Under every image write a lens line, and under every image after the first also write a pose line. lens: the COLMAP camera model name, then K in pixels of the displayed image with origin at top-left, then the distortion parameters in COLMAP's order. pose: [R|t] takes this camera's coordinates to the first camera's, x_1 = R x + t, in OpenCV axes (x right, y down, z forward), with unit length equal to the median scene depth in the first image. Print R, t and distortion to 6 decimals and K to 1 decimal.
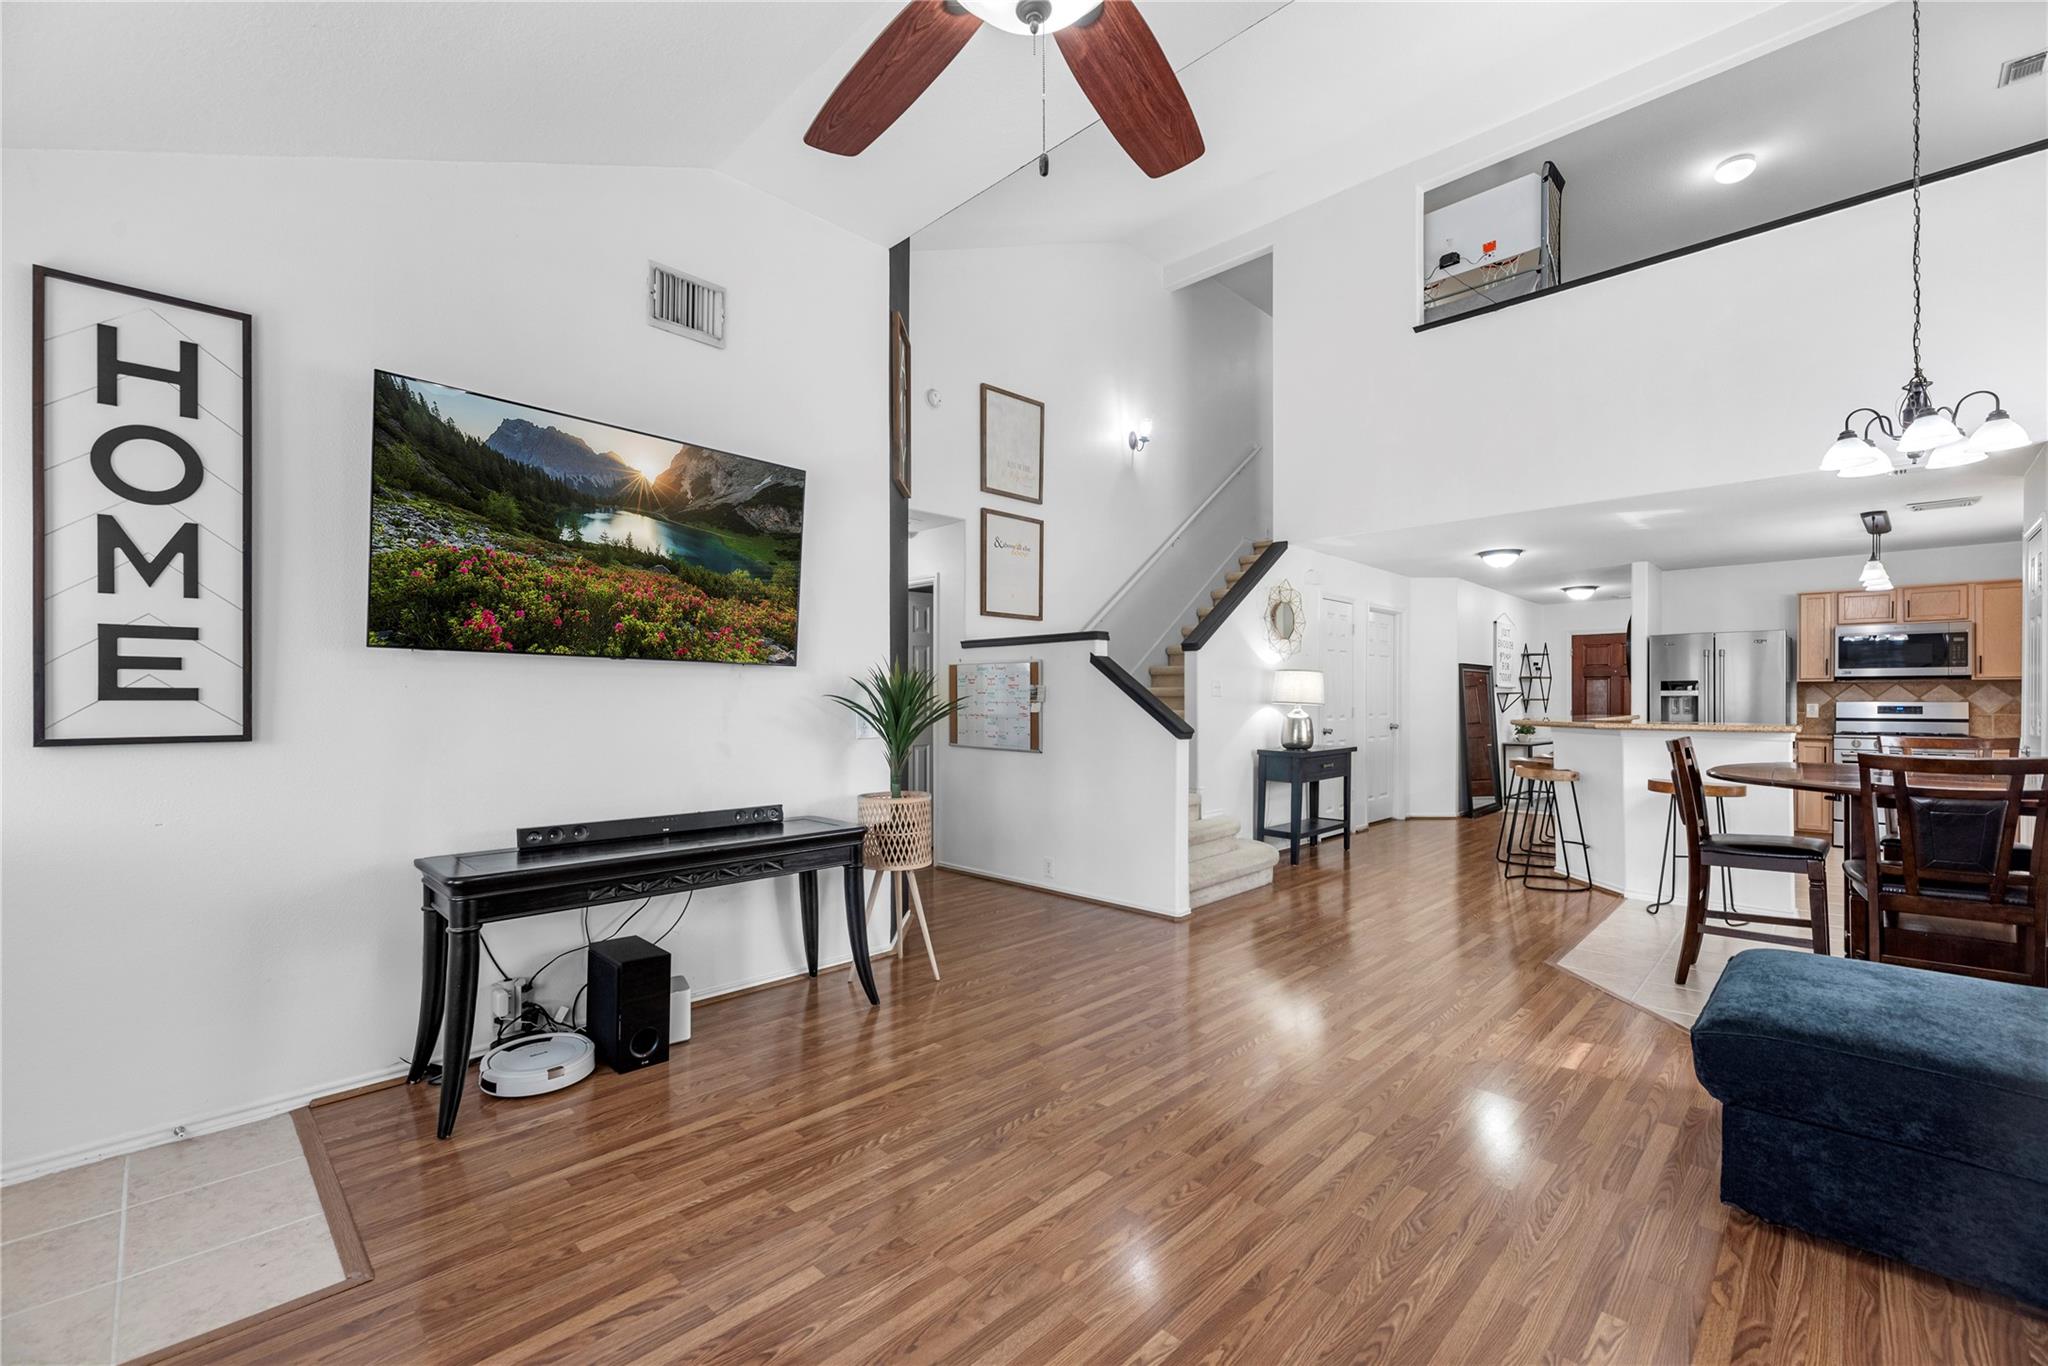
lens RADIAL K [[846.2, 0, 1021.2], [0, 846.2, 694.4], [0, 0, 1]] dist [-0.003884, 0.000278]
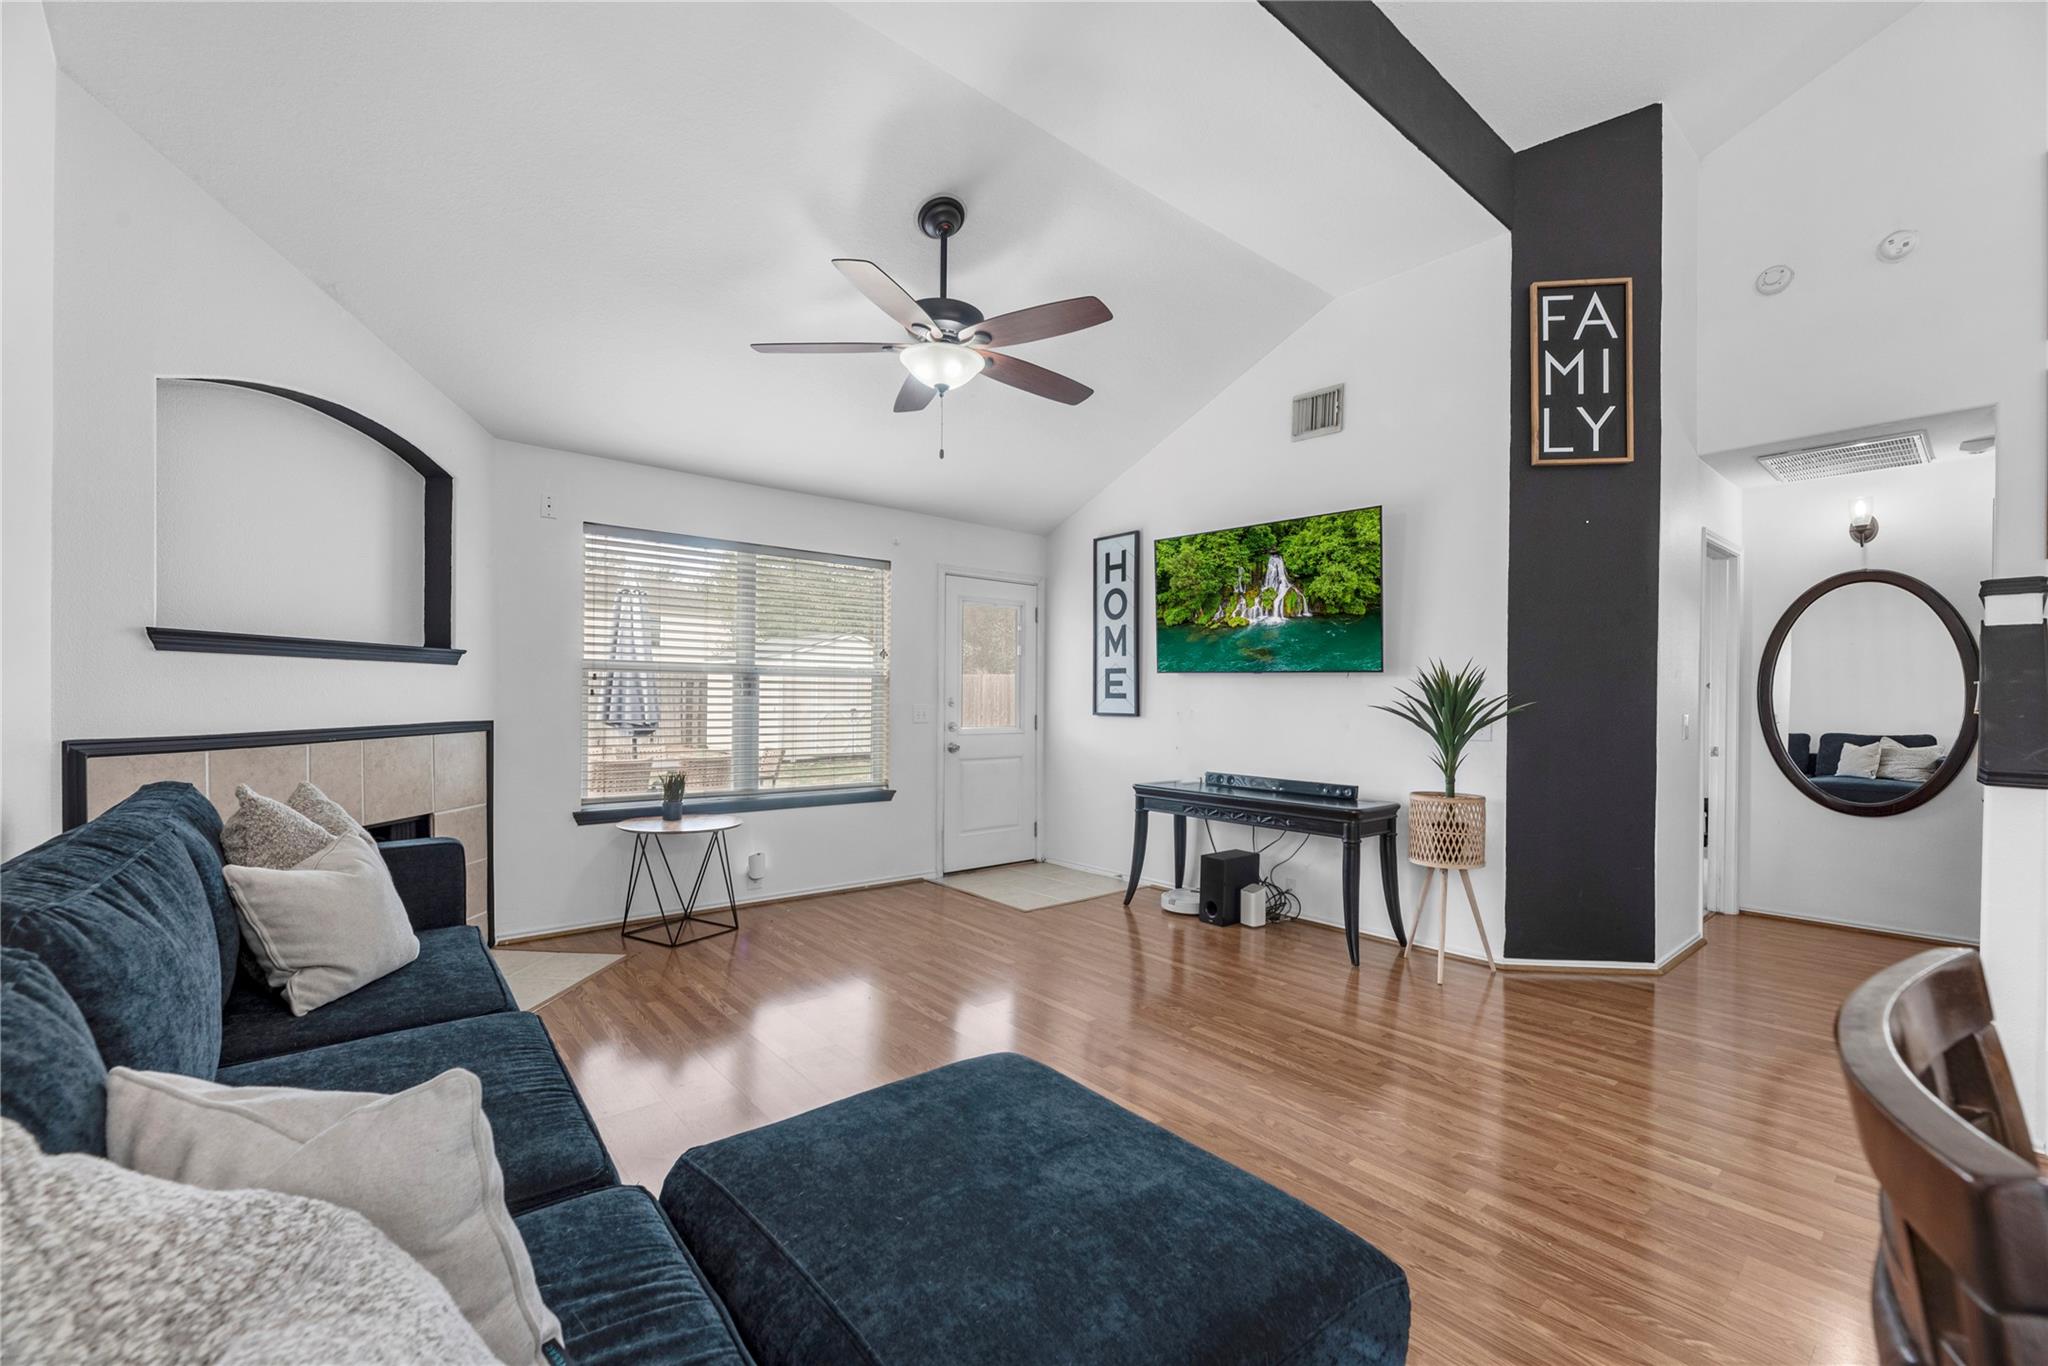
lens RADIAL K [[846.2, 0, 1025.2], [0, 846.2, 695.4], [0, 0, 1]] dist [-0.003884, 0.000278]
pose [[-0.085834, -0.003649, -0.996303, 0.543456], [-0.003984, 0.999987, -0.003319, 0.002853], [0.996301, 0.003685, -0.085848, 0.348855]]
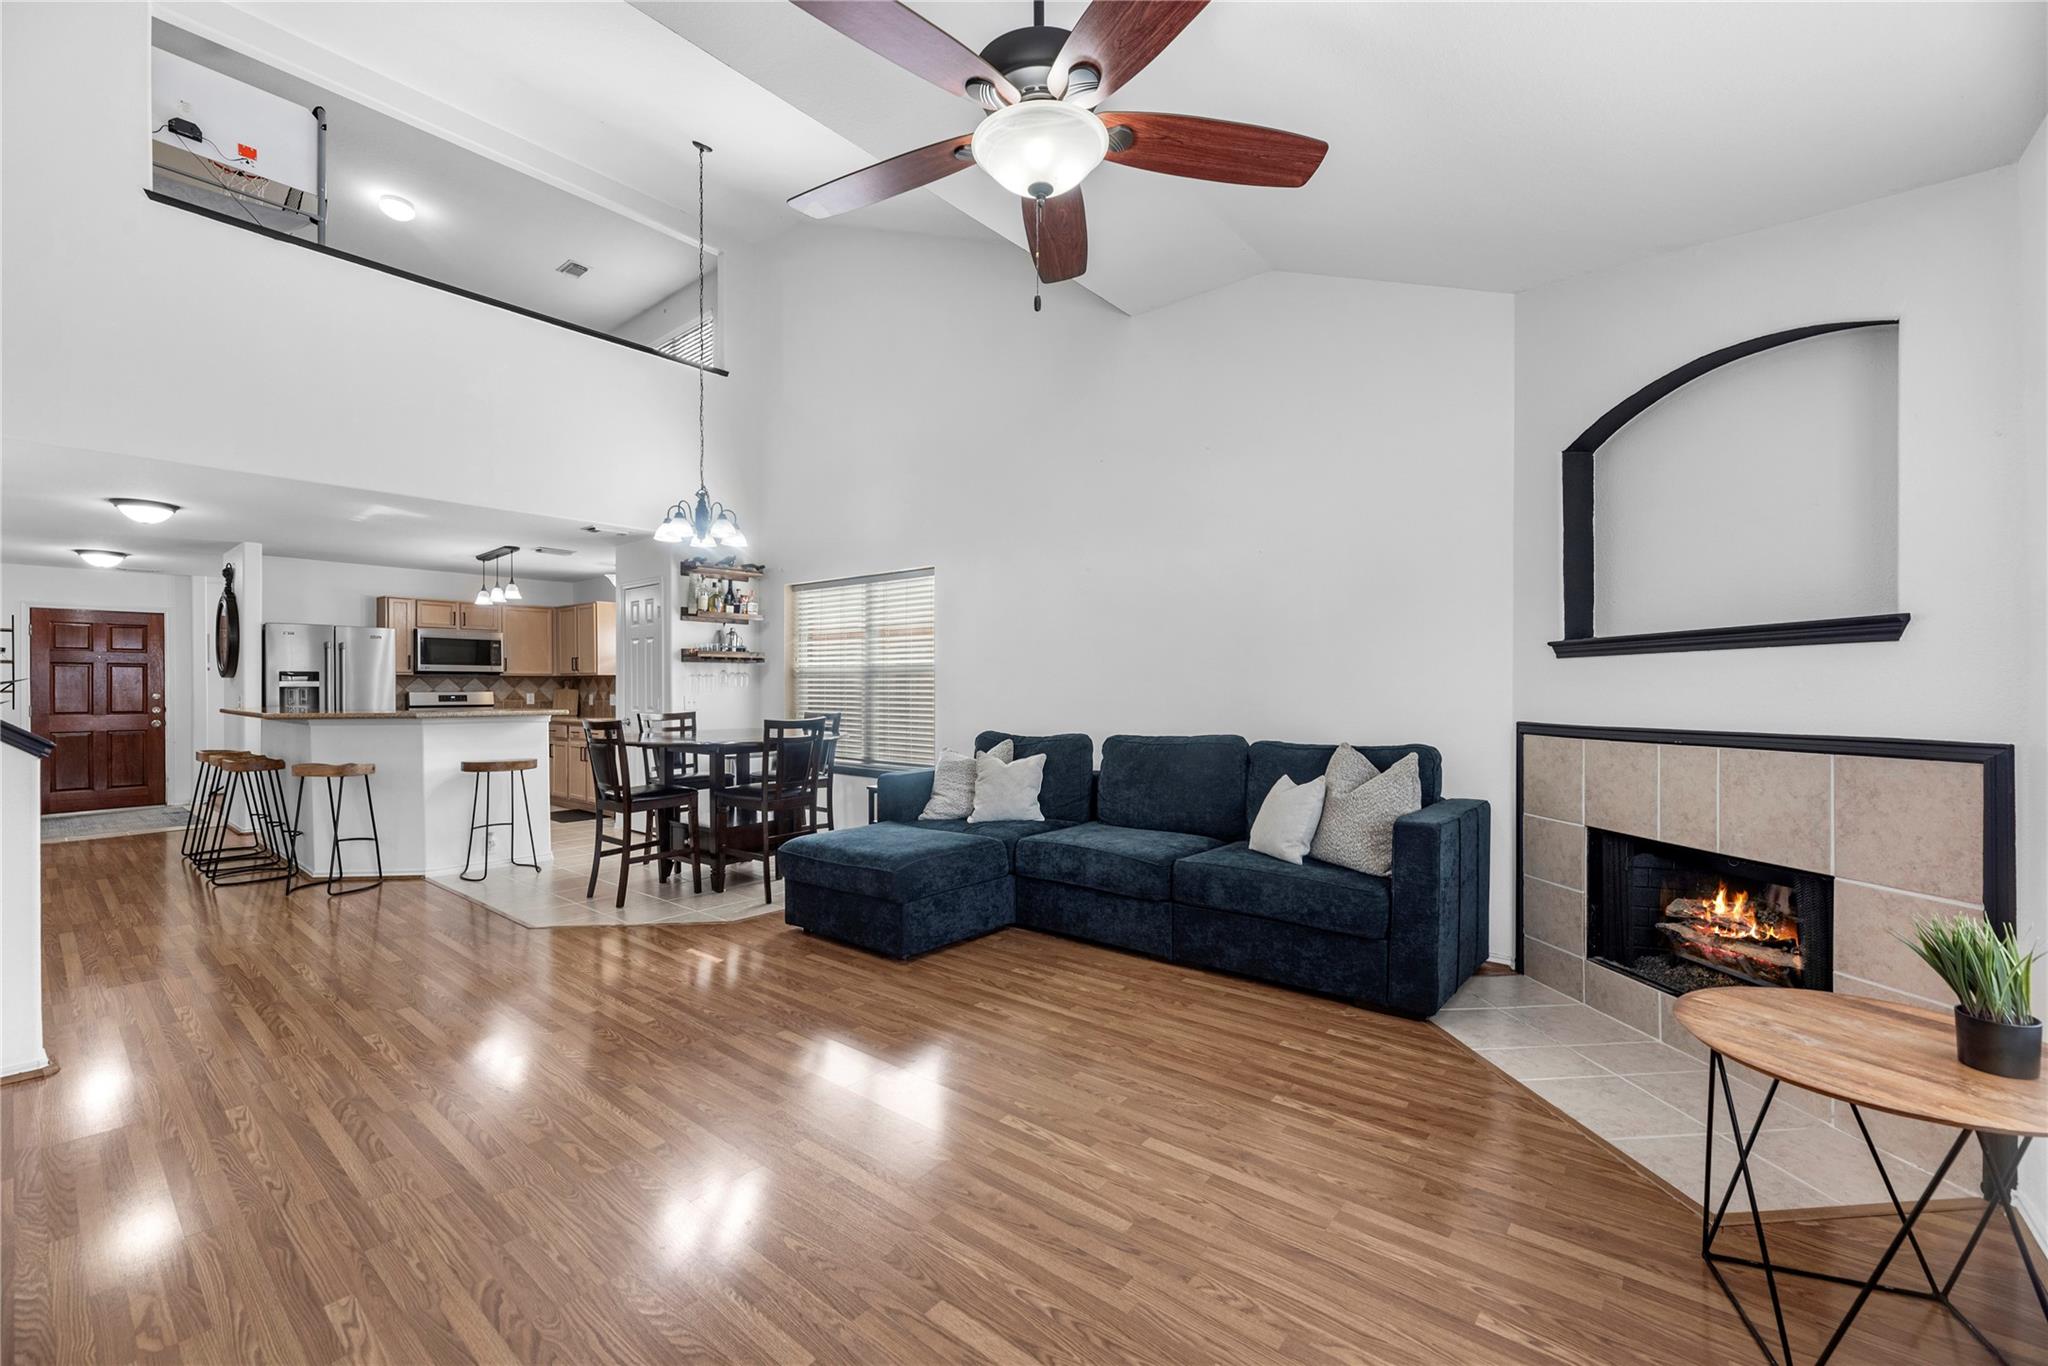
lens RADIAL K [[846.2, 0, 1028.9], [0, 846.2, 691.8], [0, 0, 1]] dist [-0.003884, 0.000278]
pose [[-0.098391, -0.003386, 0.995142, -0.332810], [-0.003501, 0.999989, 0.003056, 0.001898], [-0.995142, -0.003184, -0.098402, 0.284945]]
